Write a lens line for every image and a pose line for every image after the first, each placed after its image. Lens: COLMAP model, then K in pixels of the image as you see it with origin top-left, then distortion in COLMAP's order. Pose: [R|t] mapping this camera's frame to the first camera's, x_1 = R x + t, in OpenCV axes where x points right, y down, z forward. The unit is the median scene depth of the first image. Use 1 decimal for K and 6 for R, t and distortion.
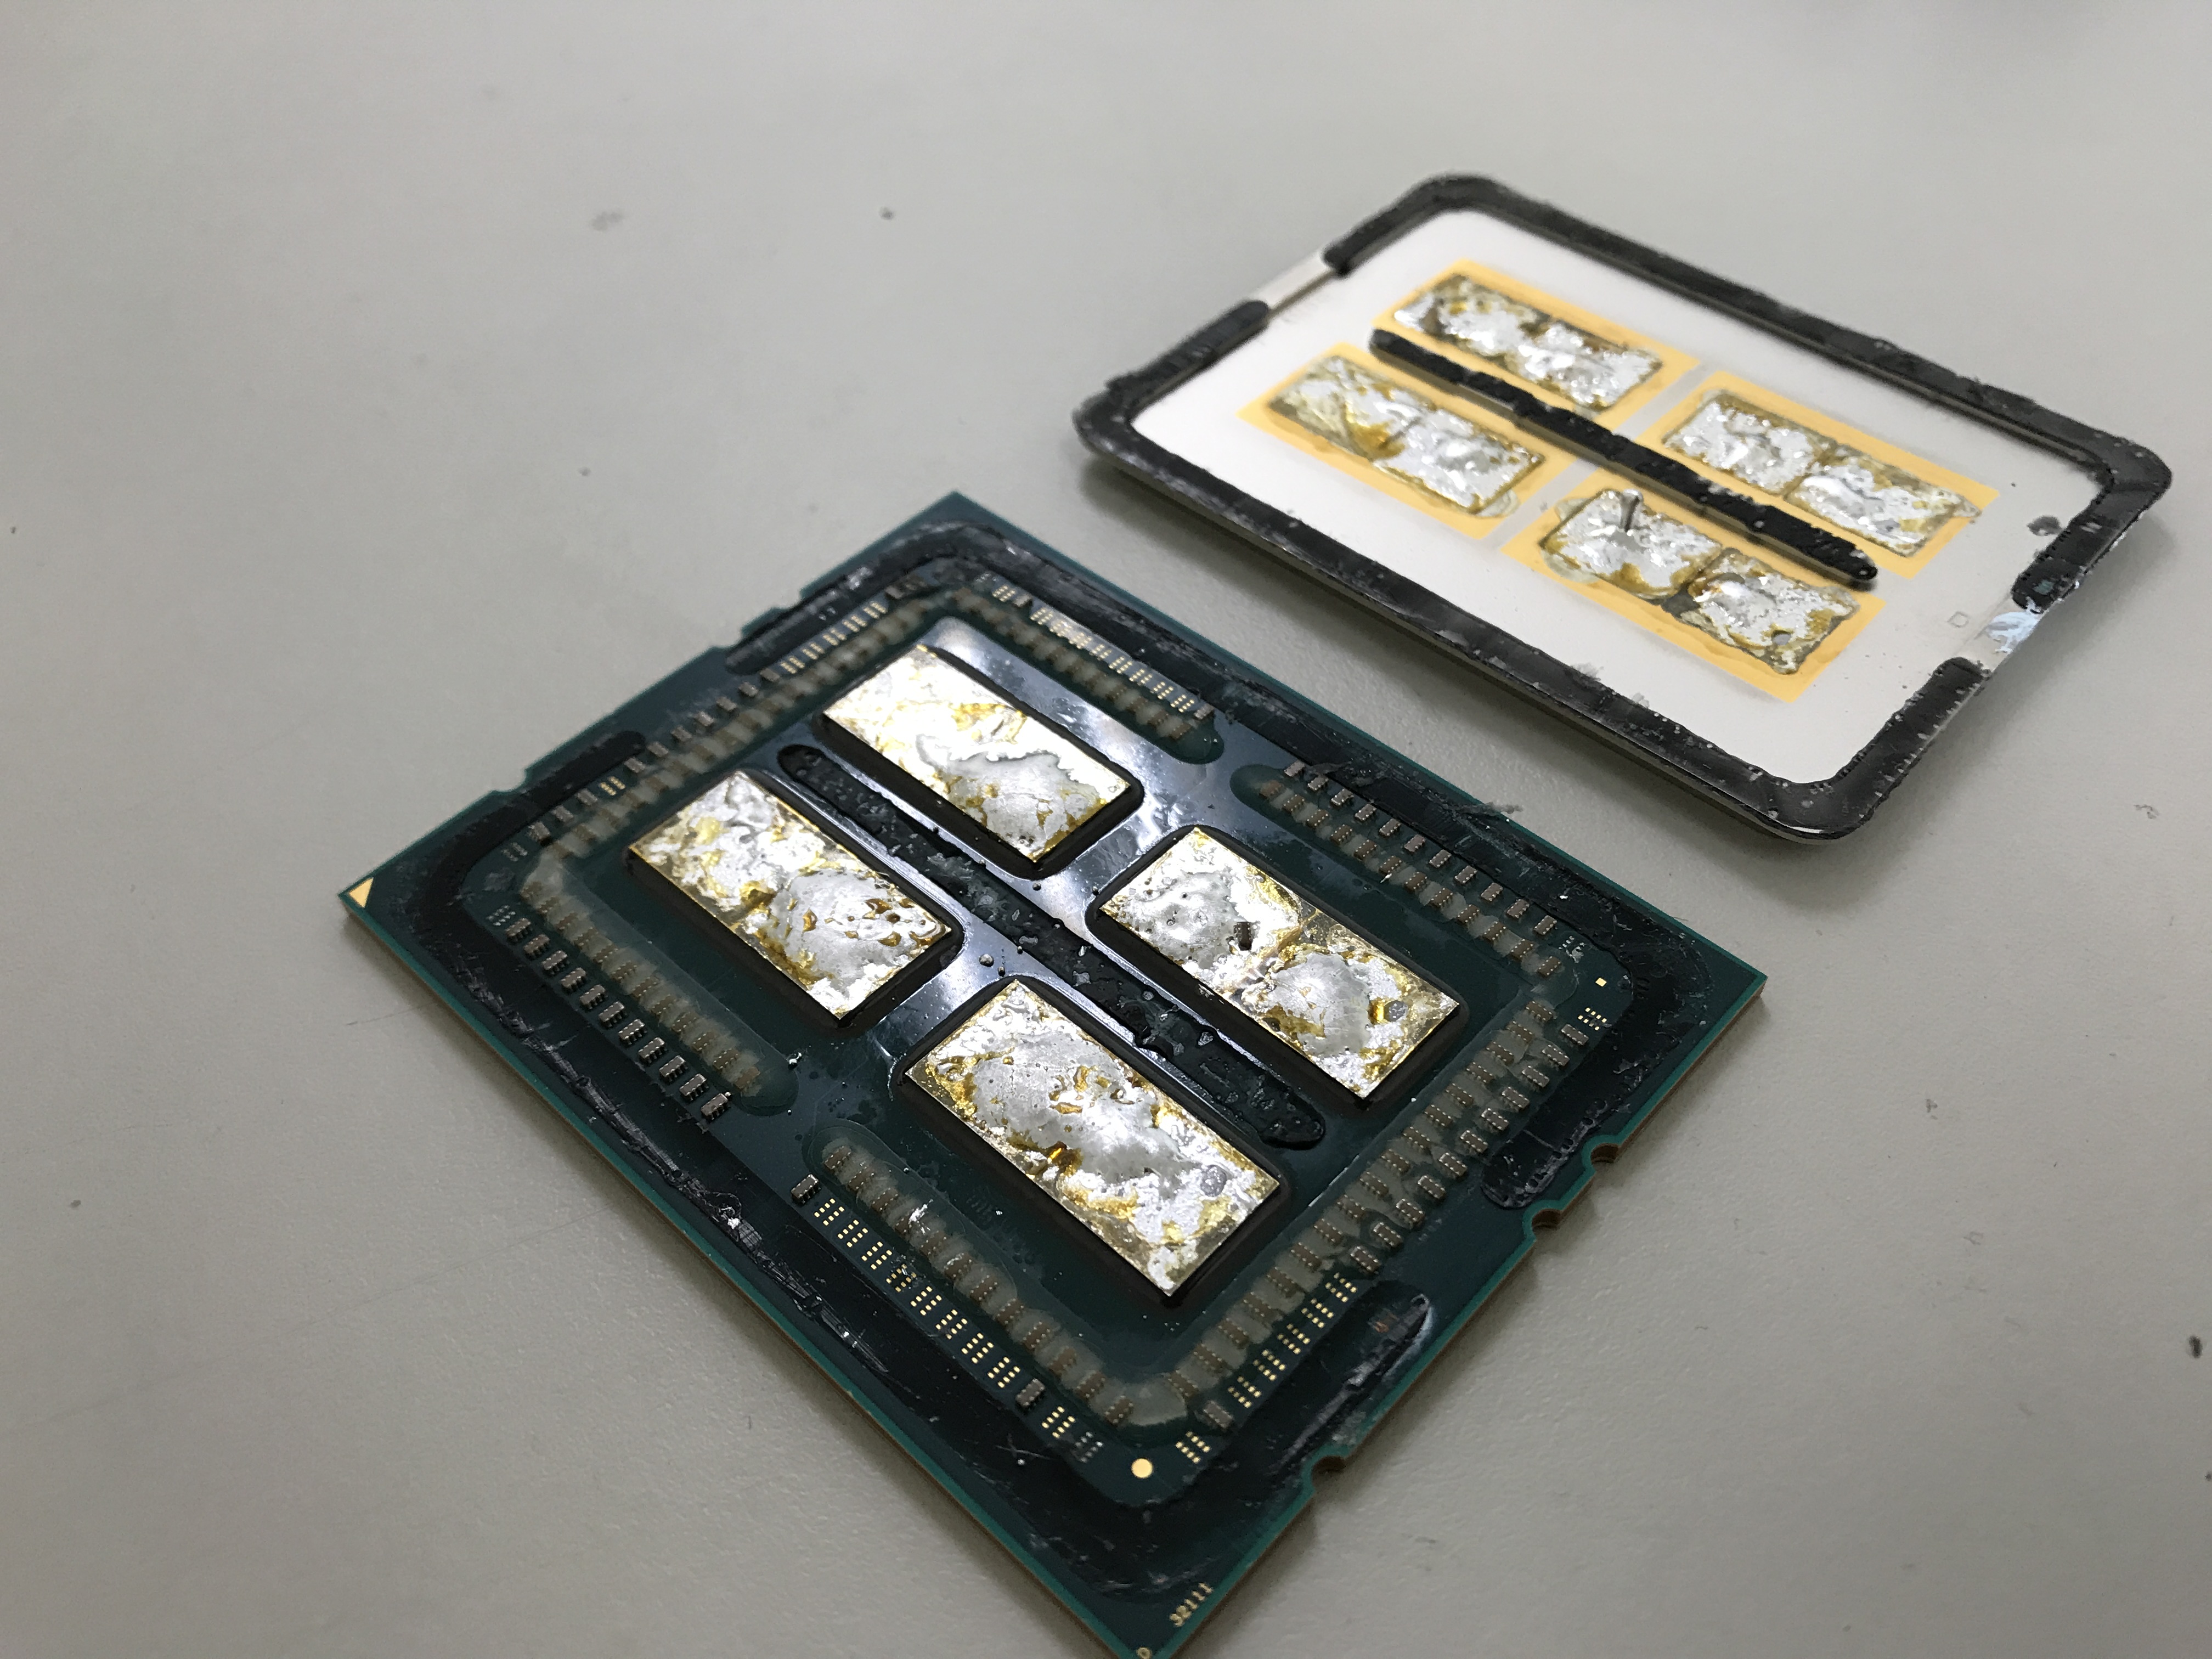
lens RADIAL K [[1845.0, 0, 1106.0], [0, 1845.0, 829.5], [0, 0, 1]] dist [0.029239, -0.135892]
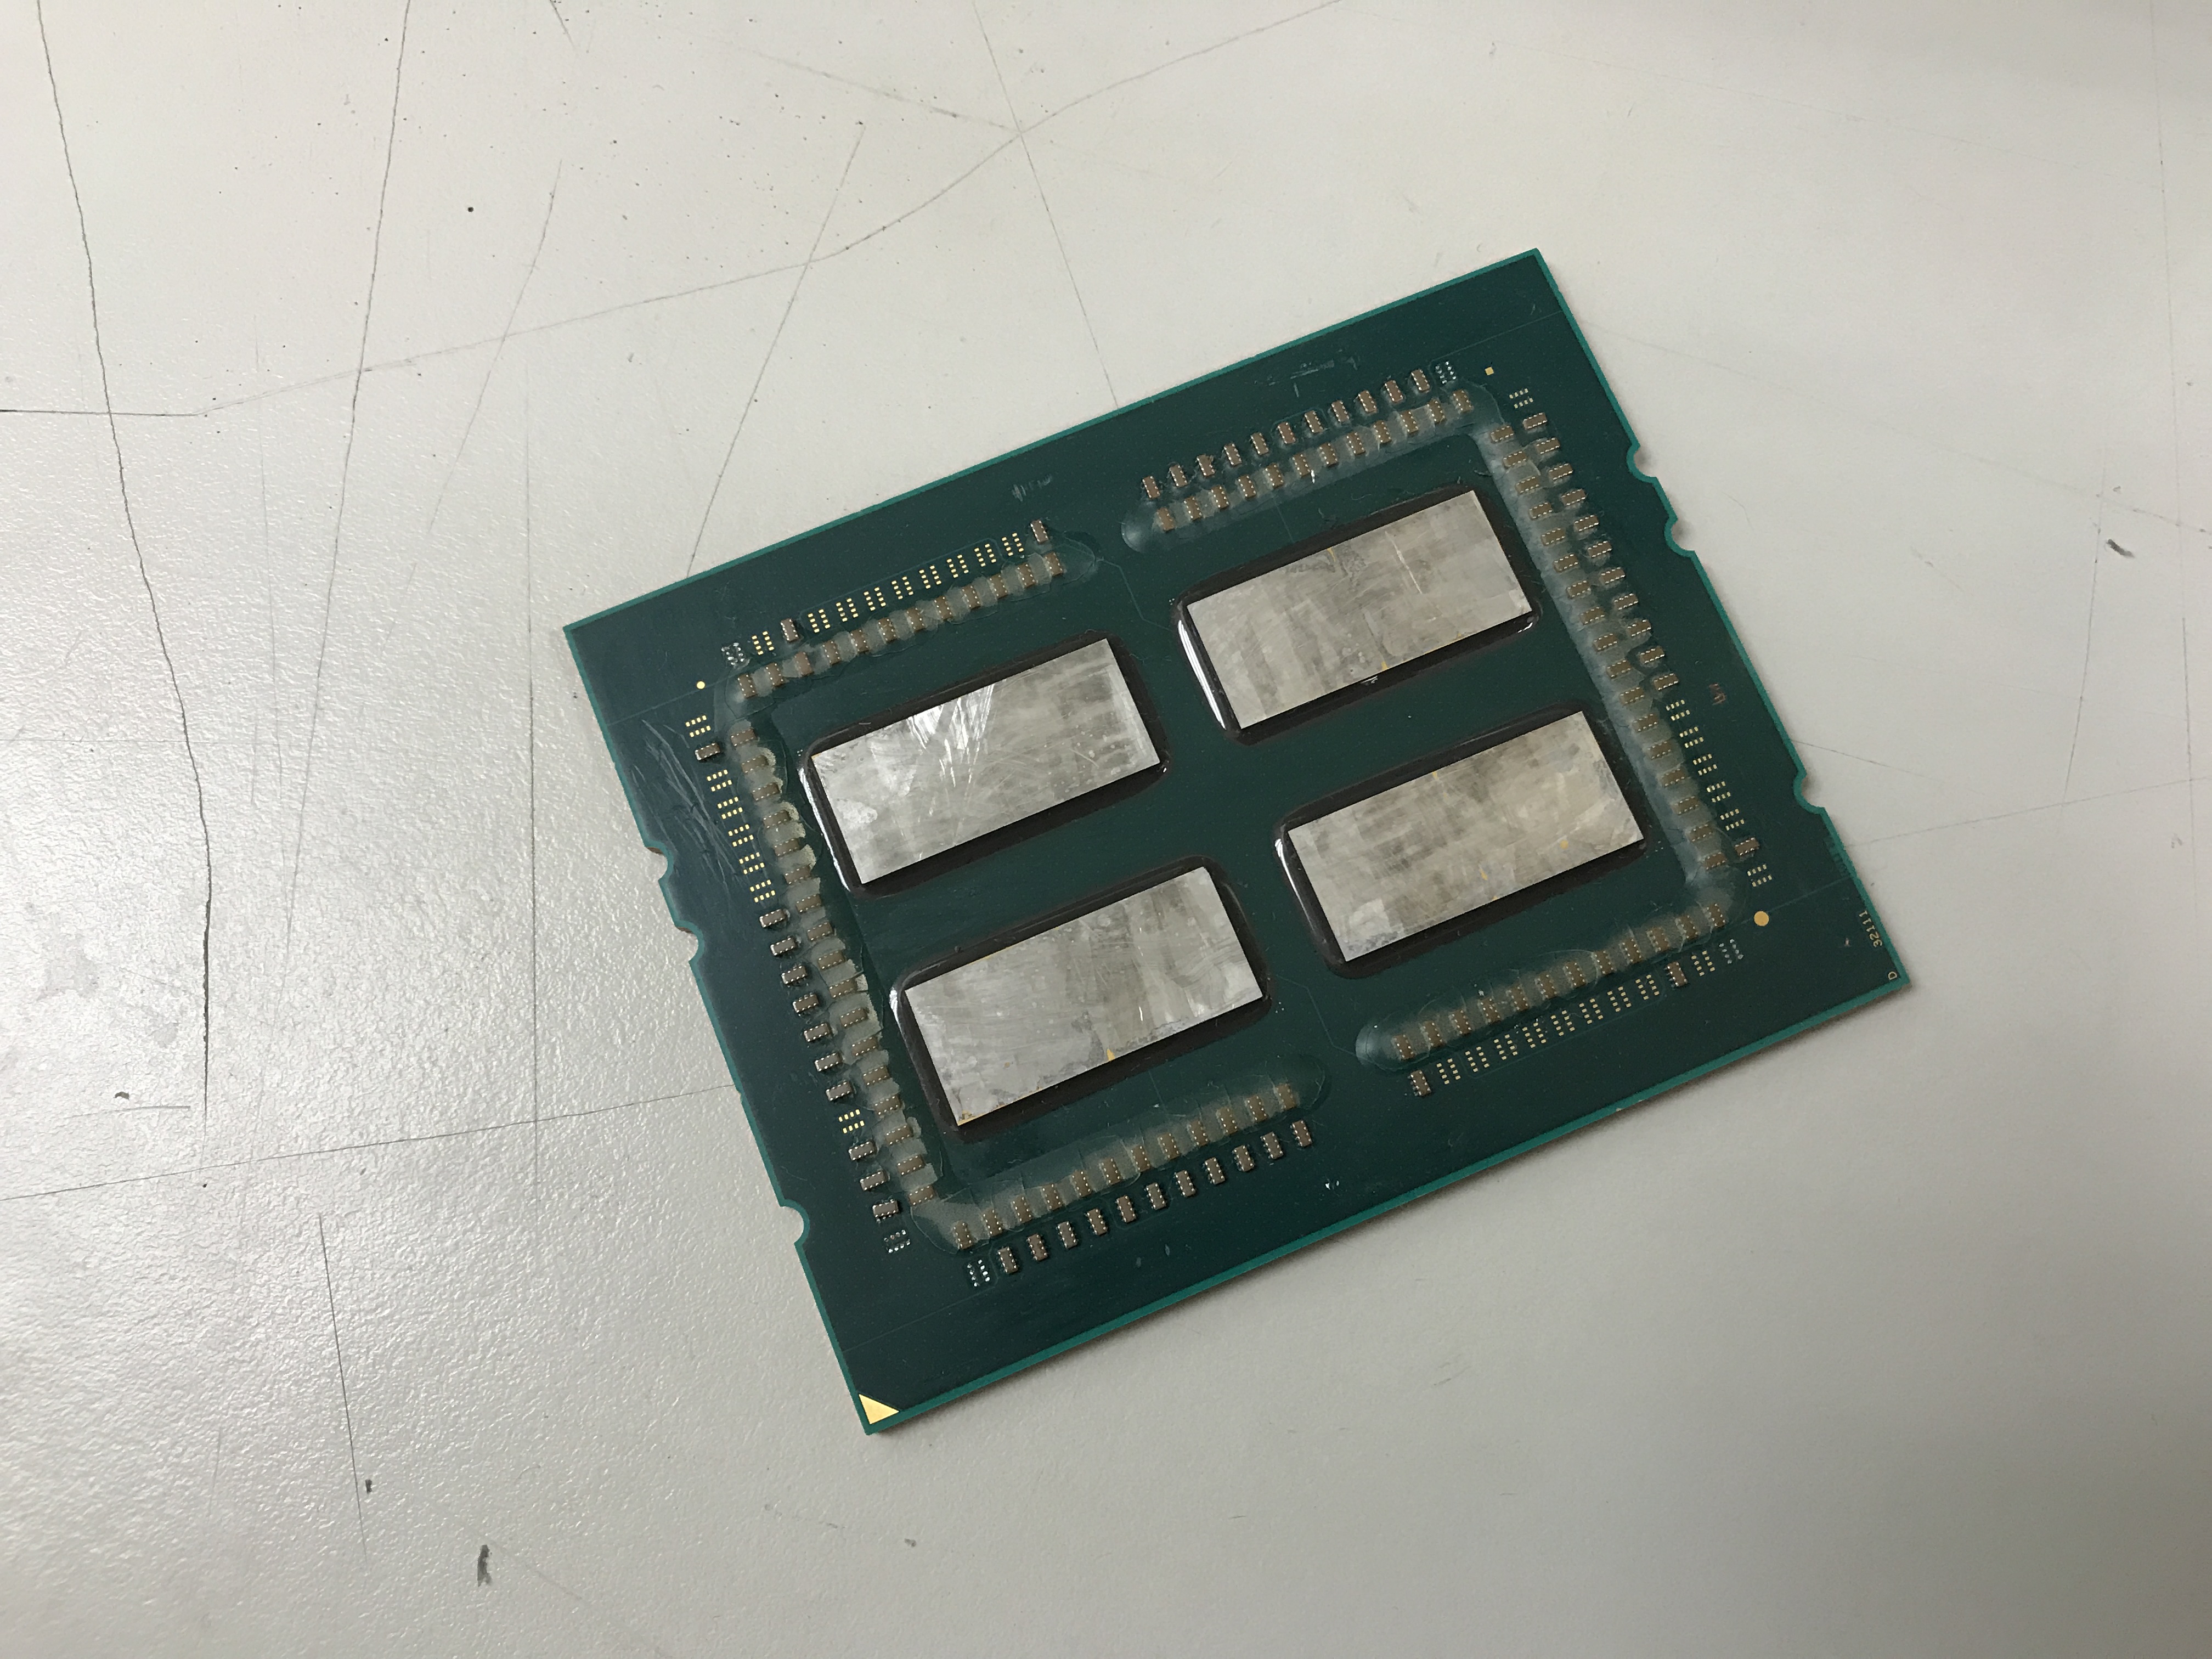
lens RADIAL K [[1845.0, 0, 1106.0], [0, 1845.0, 829.5], [0, 0, 1]] dist [0.029239, -0.135892]
pose [[0.405186, -0.887020, 0.221404, -0.308418], [0.675056, 0.453594, 0.581852, -0.575314], [-0.616542, -0.086298, 0.782578, 0.224141]]
